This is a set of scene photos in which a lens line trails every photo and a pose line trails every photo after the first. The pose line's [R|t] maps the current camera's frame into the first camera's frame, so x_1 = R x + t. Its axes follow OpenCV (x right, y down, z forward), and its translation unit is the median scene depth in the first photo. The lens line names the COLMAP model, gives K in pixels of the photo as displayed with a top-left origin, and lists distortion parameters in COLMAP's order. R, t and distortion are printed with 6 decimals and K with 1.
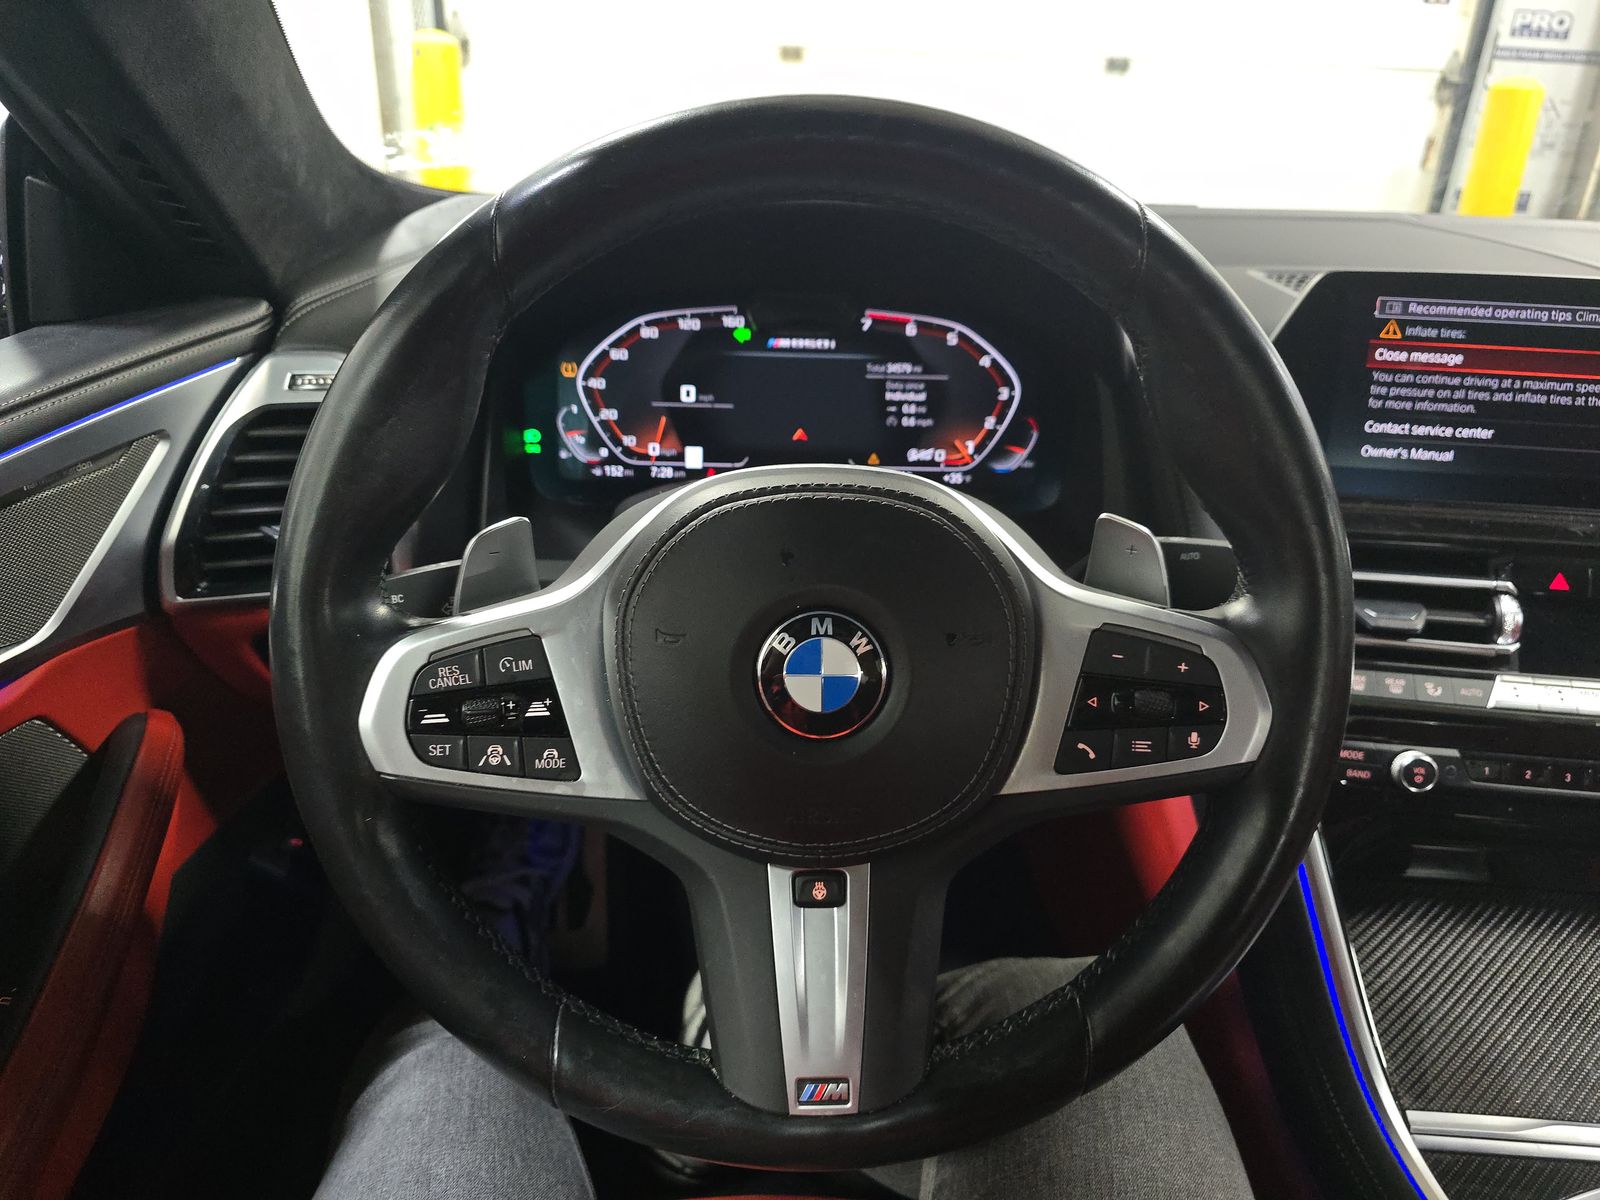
lens RADIAL K [[1091.1, 0, 792.6], [0, 1091.1, 591.5], [0, 0, 1]] dist [0.083584, -0.063392]
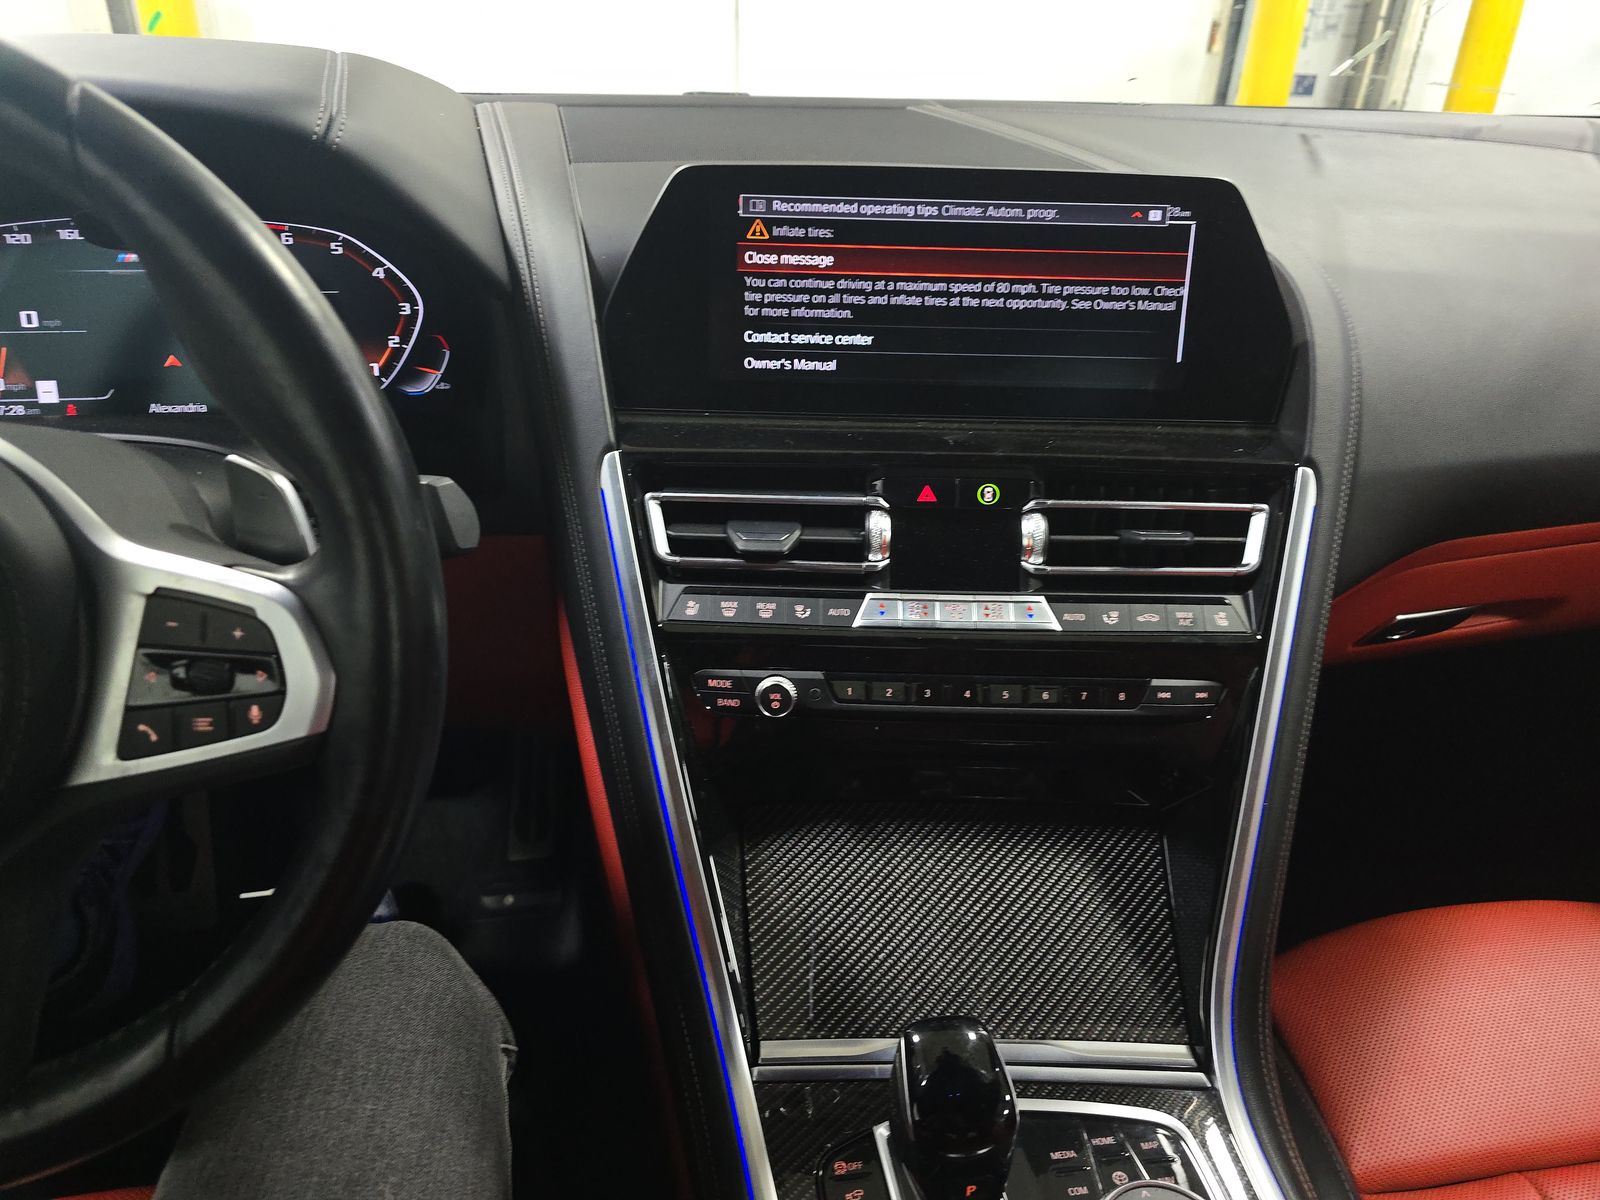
lens RADIAL K [[1072.9, 0, 733.7], [0, 1072.9, 598.6], [0, 0, 1]] dist [0.066257, -0.059587]
pose [[0.996431, -0.054112, 0.064778, 0.436744], [0.047923, 0.994460, 0.093557, -0.013069], [-0.069482, -0.090119, 0.993504, 0.071945]]
